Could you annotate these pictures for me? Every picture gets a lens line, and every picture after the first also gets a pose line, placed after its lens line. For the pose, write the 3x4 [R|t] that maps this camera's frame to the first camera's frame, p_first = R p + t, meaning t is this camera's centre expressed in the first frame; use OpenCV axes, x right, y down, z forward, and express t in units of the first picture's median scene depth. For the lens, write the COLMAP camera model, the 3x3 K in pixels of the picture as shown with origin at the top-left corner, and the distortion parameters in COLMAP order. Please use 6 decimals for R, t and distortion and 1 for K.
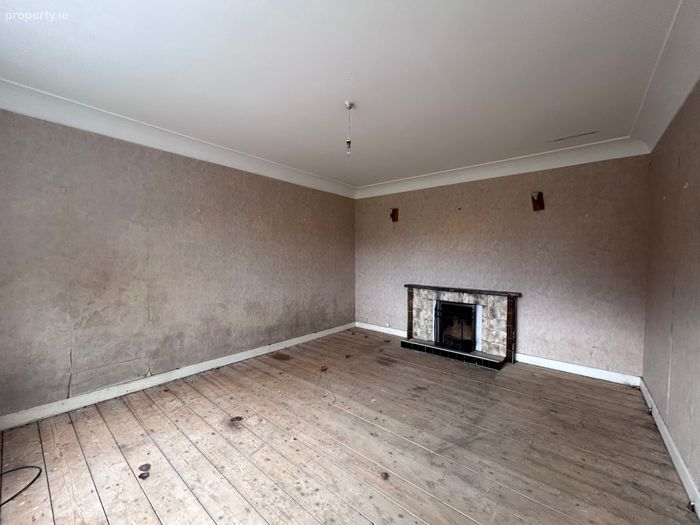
lens RADIAL K [[282.9, 0, 350.5], [0, 282.9, 260.8], [0, 0, 1]] dist [0.000867, 0.000375]
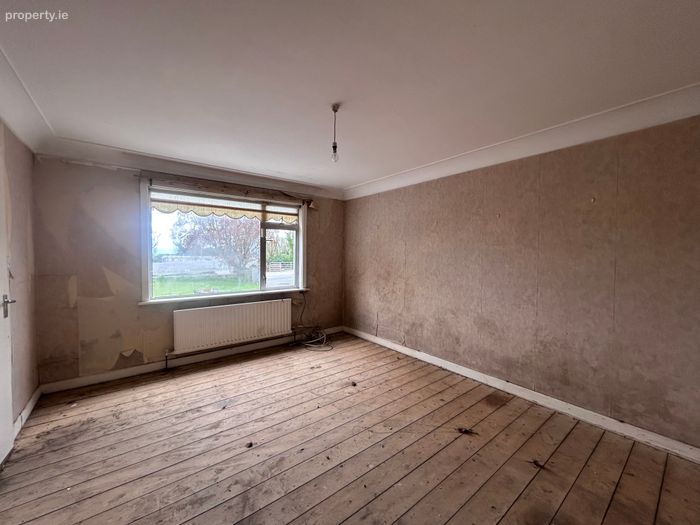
lens RADIAL K [[282.9, 0, 350.3], [0, 282.9, 262.6], [0, 0, 1]] dist [0.000867, 0.000375]
pose [[-0.205367, 0.016423, -0.978547, 0.671006], [-0.028835, 0.999324, 0.022823, -0.034852], [0.978260, 0.032904, -0.204755, 0.914762]]
